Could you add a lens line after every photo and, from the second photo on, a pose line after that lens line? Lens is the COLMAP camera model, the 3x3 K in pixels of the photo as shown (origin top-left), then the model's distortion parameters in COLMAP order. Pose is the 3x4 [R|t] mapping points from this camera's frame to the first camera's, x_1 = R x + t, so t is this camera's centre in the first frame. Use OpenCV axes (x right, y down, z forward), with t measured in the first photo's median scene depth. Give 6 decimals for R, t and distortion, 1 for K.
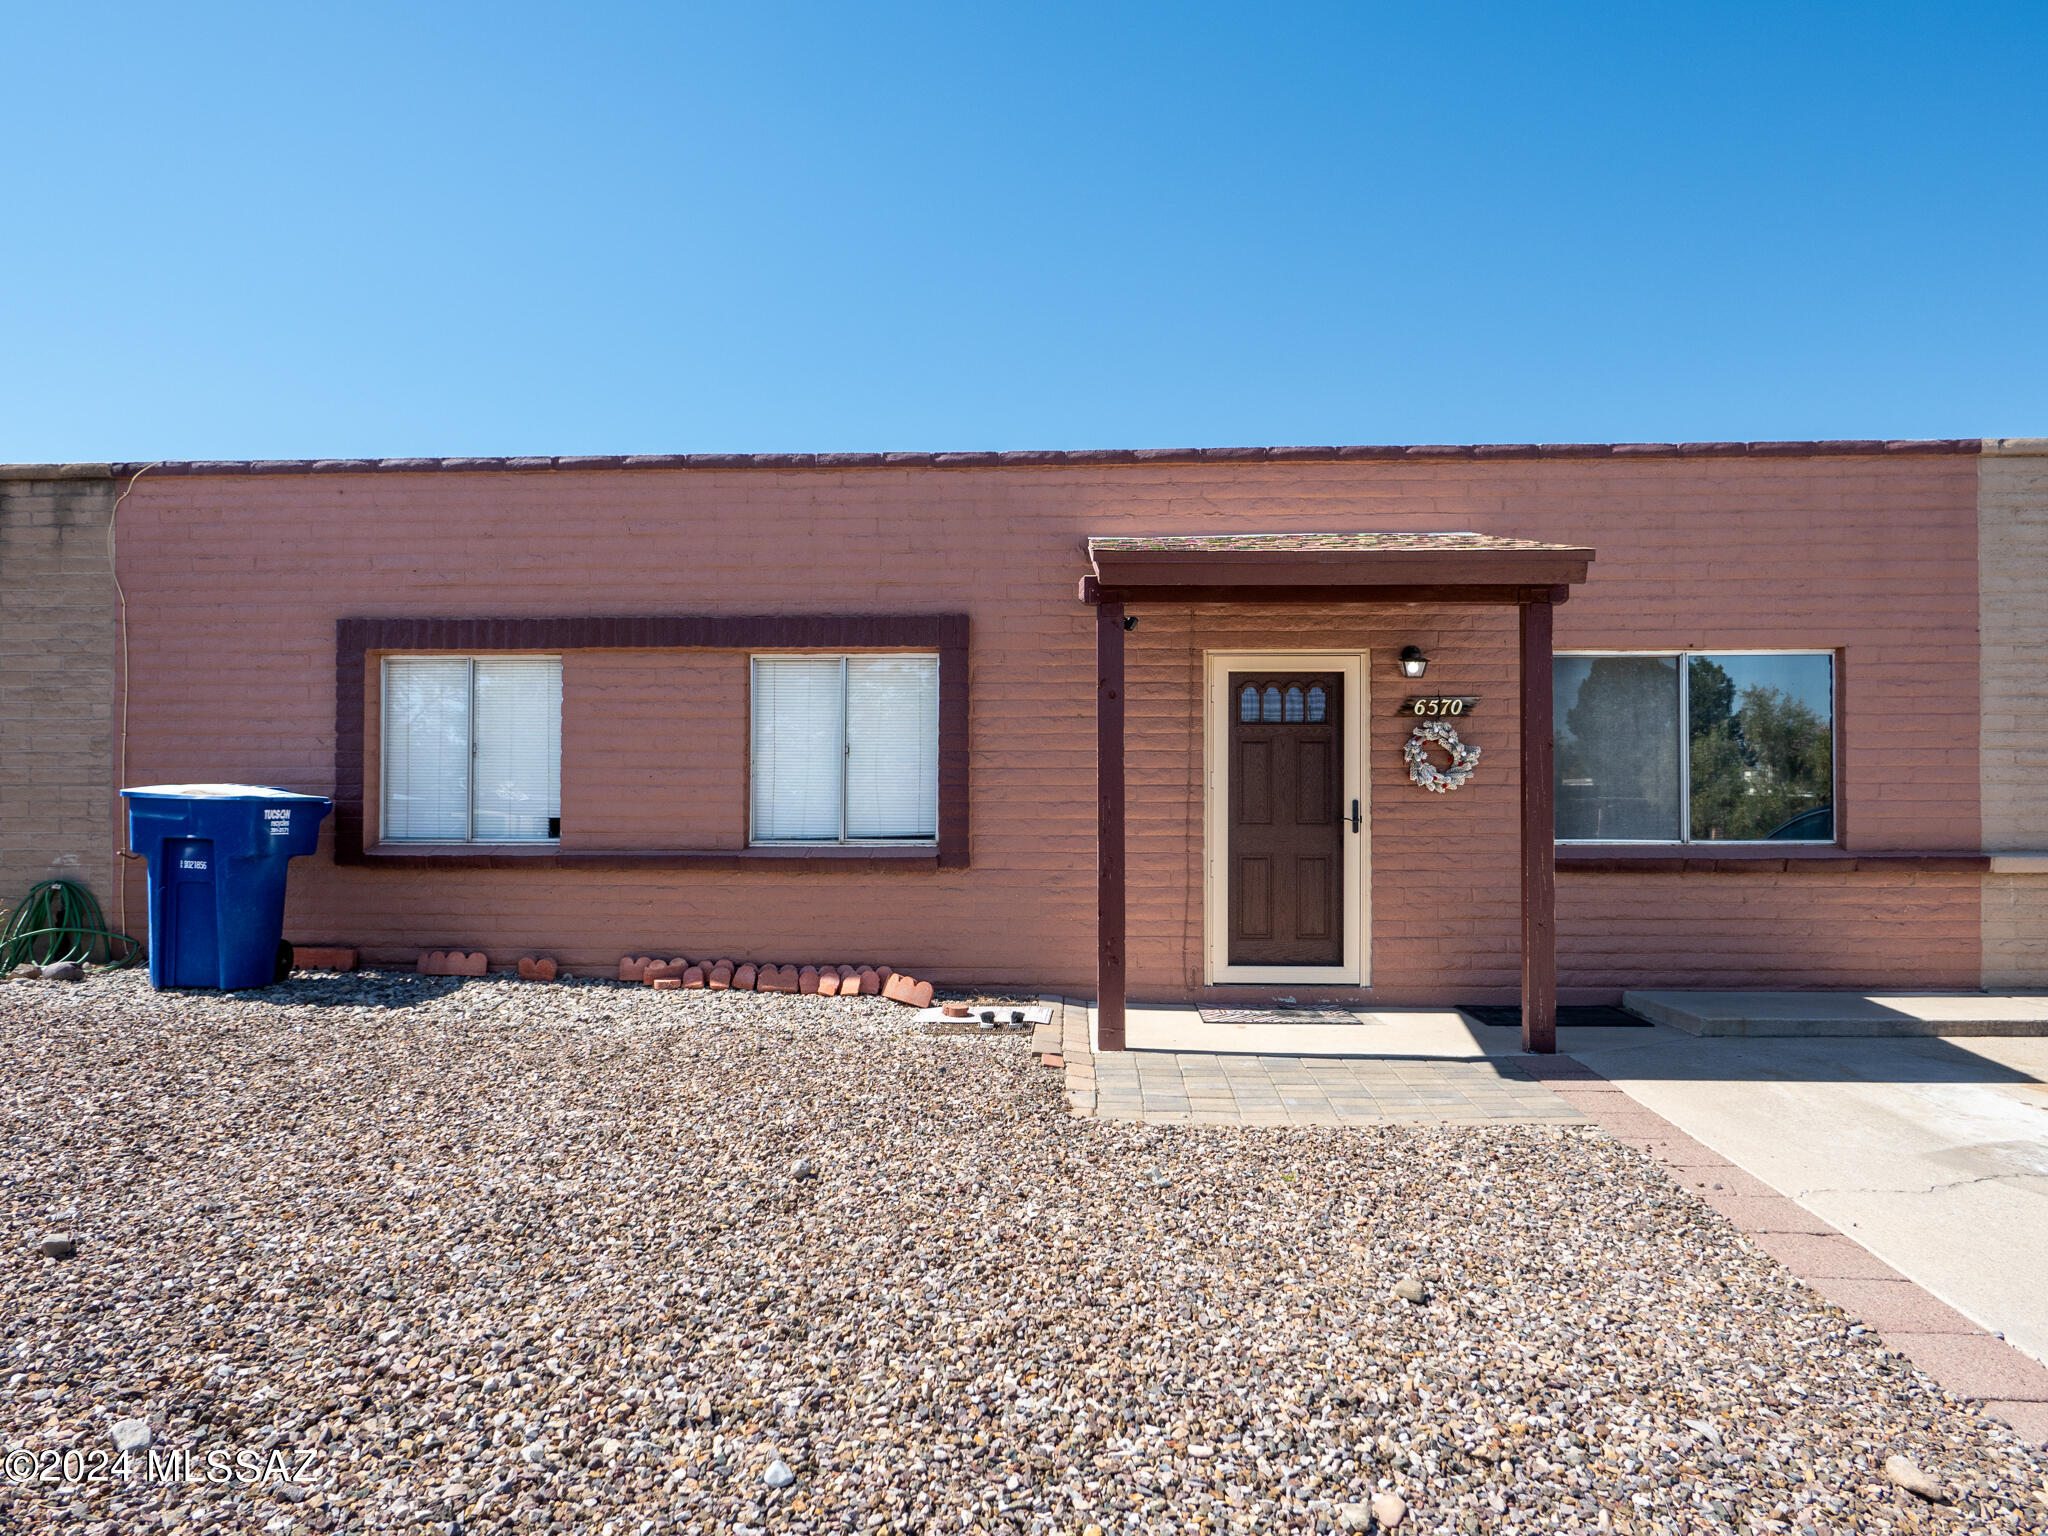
lens RADIAL K [[1119.0, 0, 1020.0], [0, 1119.0, 767.0], [0, 0, 1]] dist [-0.017894, 0.001537]
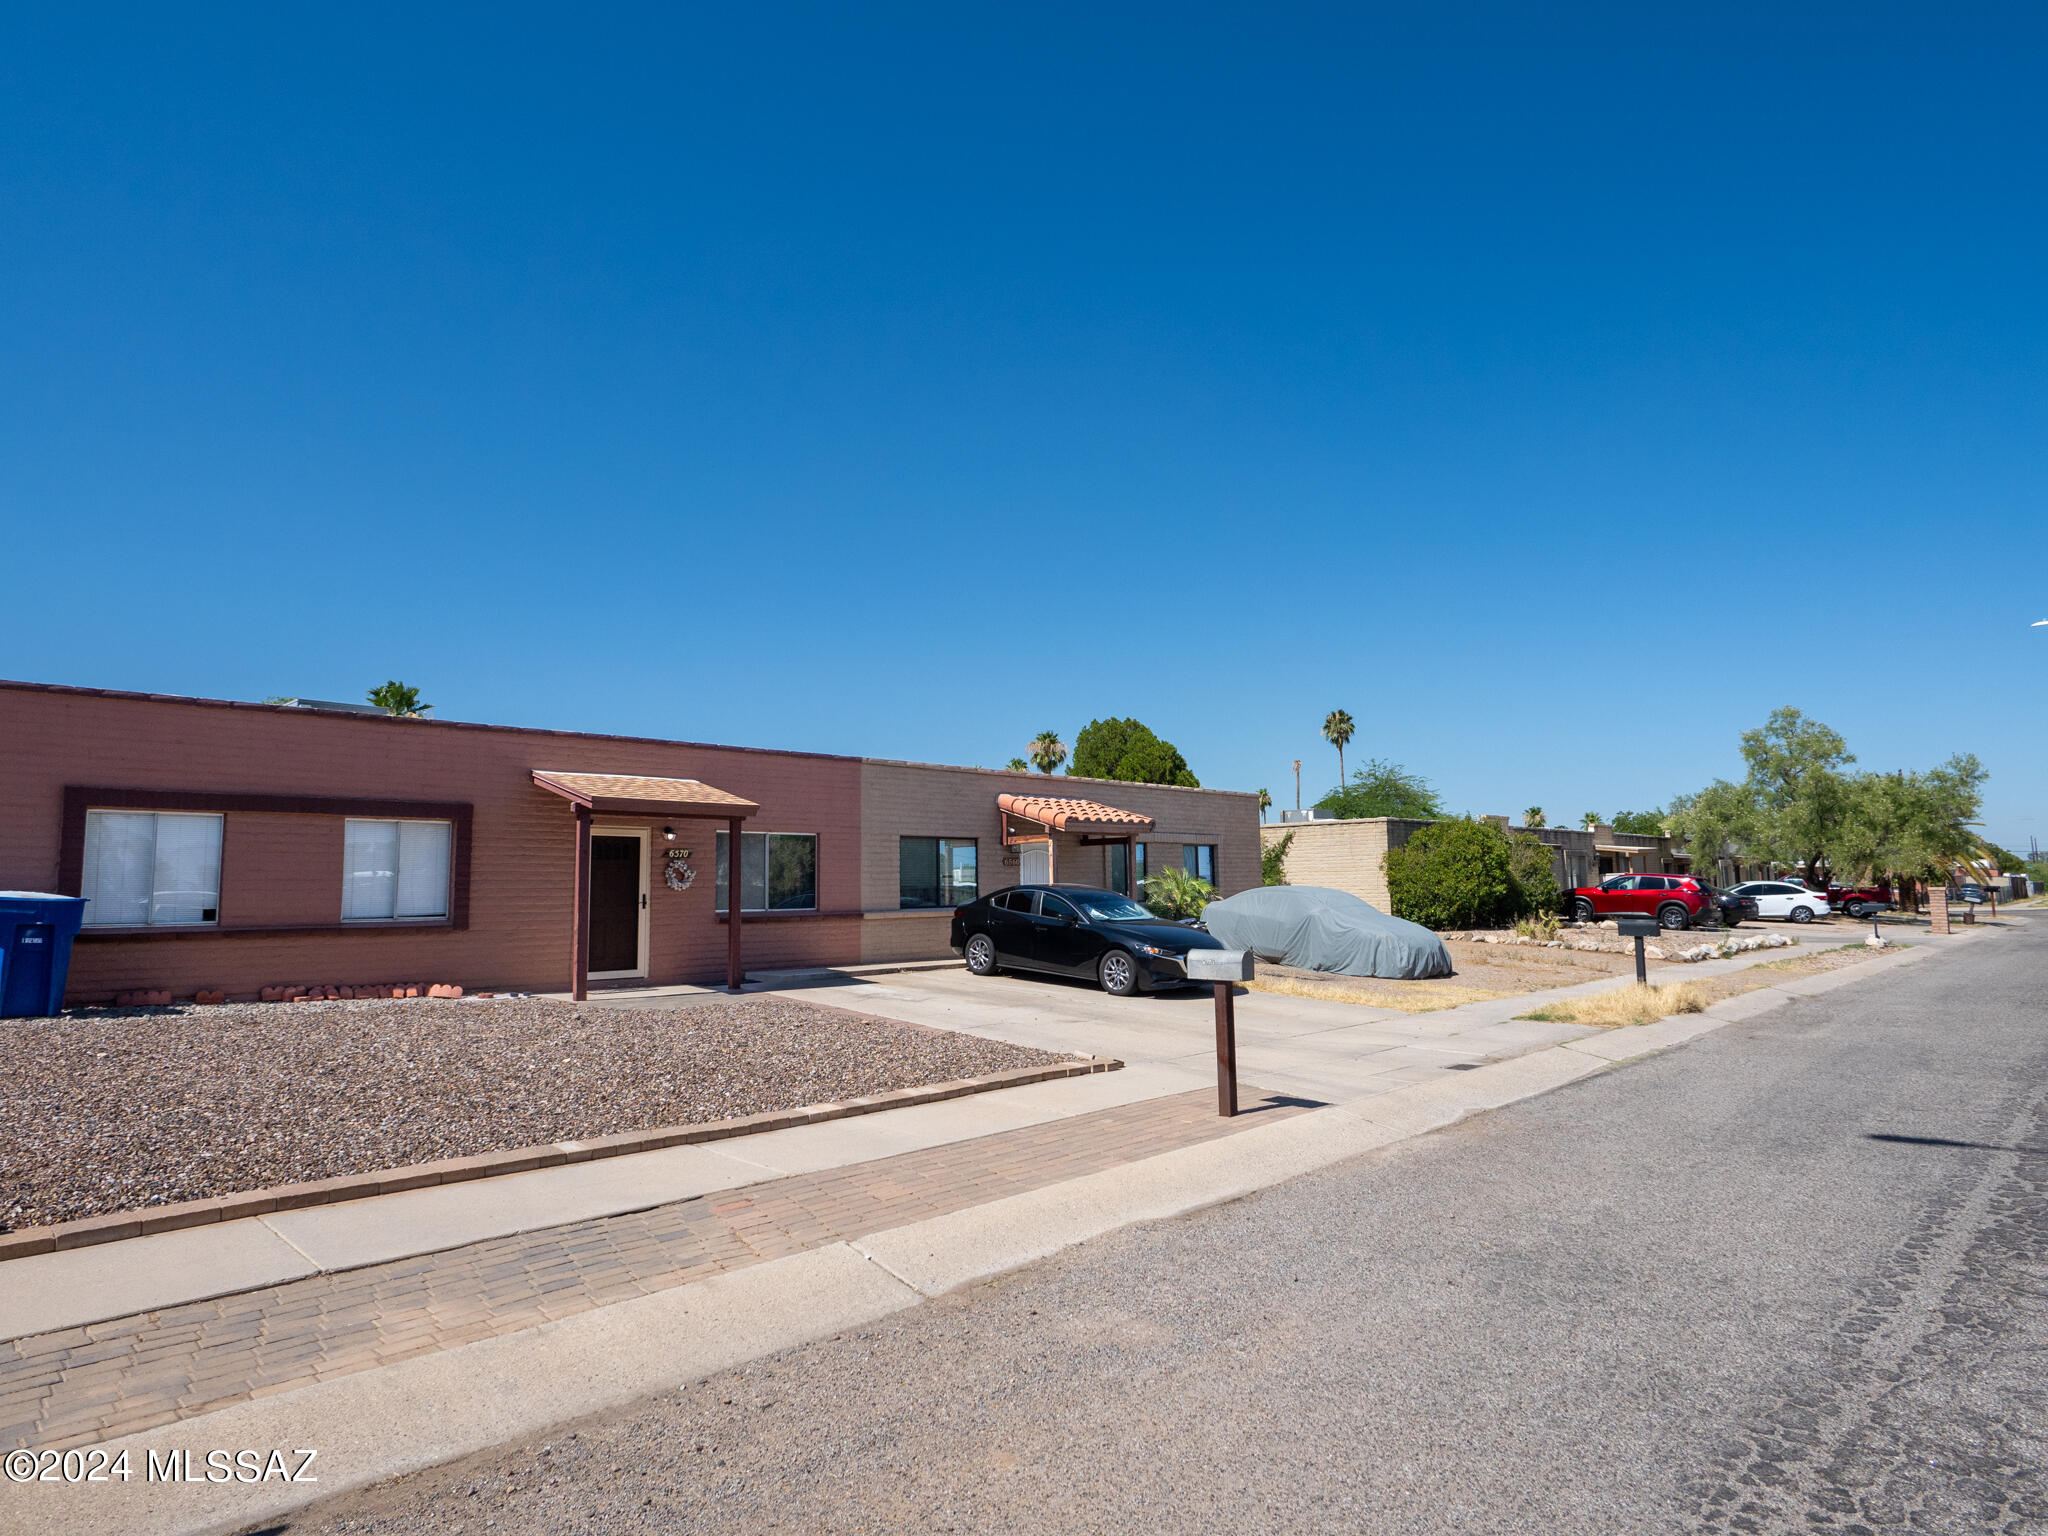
lens RADIAL K [[1119.0, 0, 1020.0], [0, 1119.0, 767.0], [0, 0, 1]] dist [-0.017894, 0.001537]
pose [[0.668053, 0.072273, 0.740596, -0.877142], [-0.010720, 0.996104, -0.087537, -0.037155], [-0.744037, 0.050540, 0.666224, -1.074338]]
